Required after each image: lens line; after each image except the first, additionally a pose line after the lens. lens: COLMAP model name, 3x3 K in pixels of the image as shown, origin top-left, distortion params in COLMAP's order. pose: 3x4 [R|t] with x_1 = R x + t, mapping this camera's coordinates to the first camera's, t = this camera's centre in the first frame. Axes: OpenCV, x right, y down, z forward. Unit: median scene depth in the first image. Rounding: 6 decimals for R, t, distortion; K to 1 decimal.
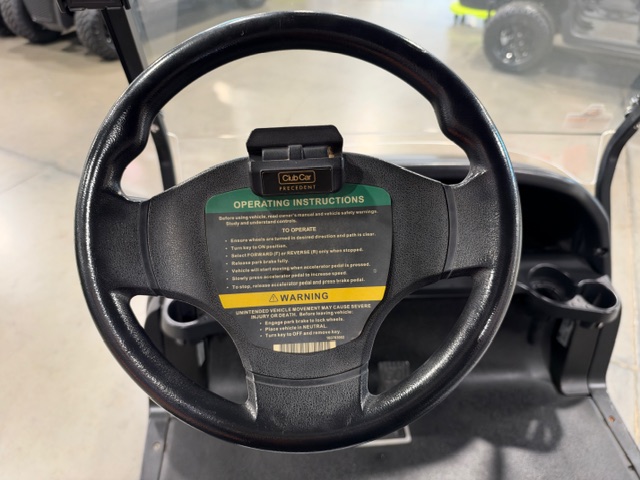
lens RADIAL K [[466.5, 0, 324.8], [0, 466.5, 239.7], [0, 0, 1]] dist [-0.015051, -0.009233]
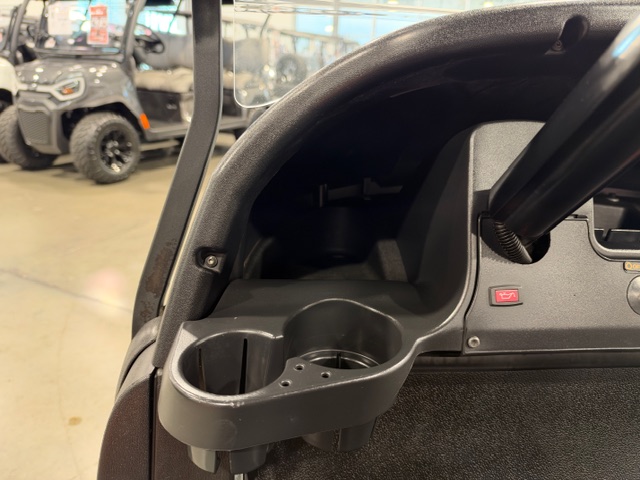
lens RADIAL K [[466.5, 0, 318.1], [0, 466.5, 240.9], [0, 0, 1]] dist [-0.015051, -0.009233]
pose [[0.999357, 0.013446, 0.033233, -0.063013], [-0.001272, 0.939714, -0.341960, 0.048617], [-0.035827, 0.341698, 0.939127, 0.159383]]
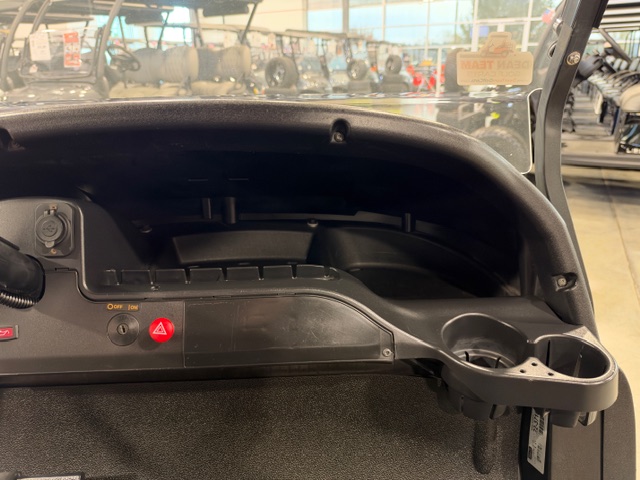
lens RADIAL K [[466.5, 0, 323.6], [0, 466.5, 239.8], [0, 0, 1]] dist [-0.015051, -0.009233]
pose [[0.998957, -0.034351, -0.030097, 0.090738], [0.022362, 0.942496, -0.333467, 0.046443], [0.039822, 0.332446, 0.942281, 0.122531]]
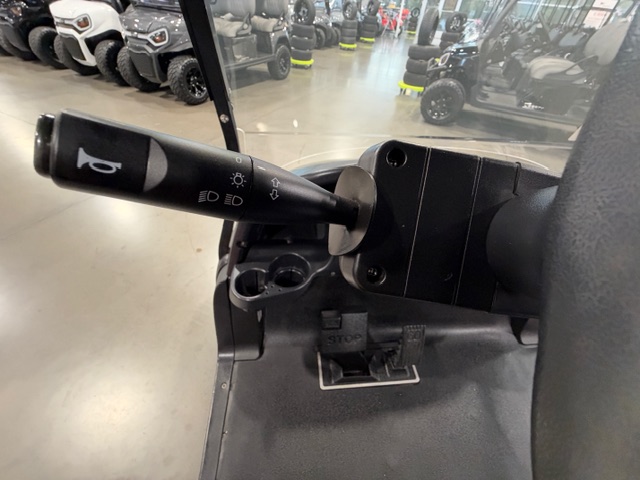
lens RADIAL K [[251.8, 0, 320.6], [0, 251.8, 237.2], [0, 0, 1]] dist [-0.002594, -0.000411]
pose [[0.998925, 0.028483, 0.036572, -0.038252], [-0.031007, 0.997037, 0.070399, -0.004736], [-0.034458, -0.071457, 0.996848, 0.093895]]
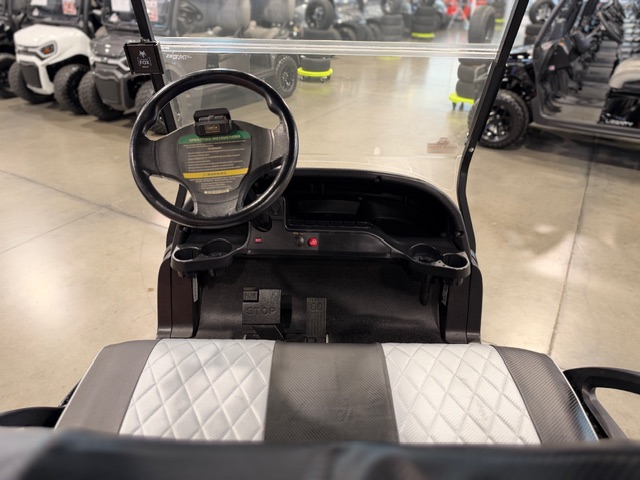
lens RADIAL K [[466.5, 0, 318.5], [0, 466.5, 238.5], [0, 0, 1]] dist [-0.015051, -0.009233]
pose [[0.996141, 0.030315, -0.082363, 0.076515], [-0.044268, 0.983879, -0.173271, 0.093366], [0.075782, 0.176248, 0.981424, -0.150024]]
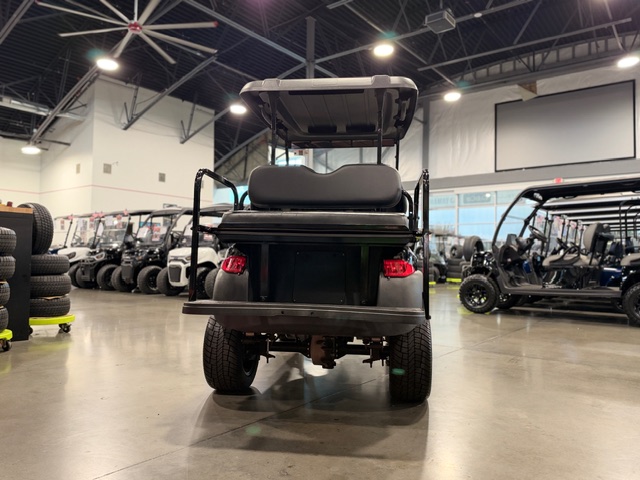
lens RADIAL K [[489.1, 0, 316.5], [0, 489.1, 244.2], [0, 0, 1]] dist [0.007809, -0.031418]
pose [[0.976695, -0.012836, -0.214248, 0.229641], [-0.133324, 0.745986, -0.652479, 0.766354], [0.168201, 0.665838, 0.726890, -0.615433]]
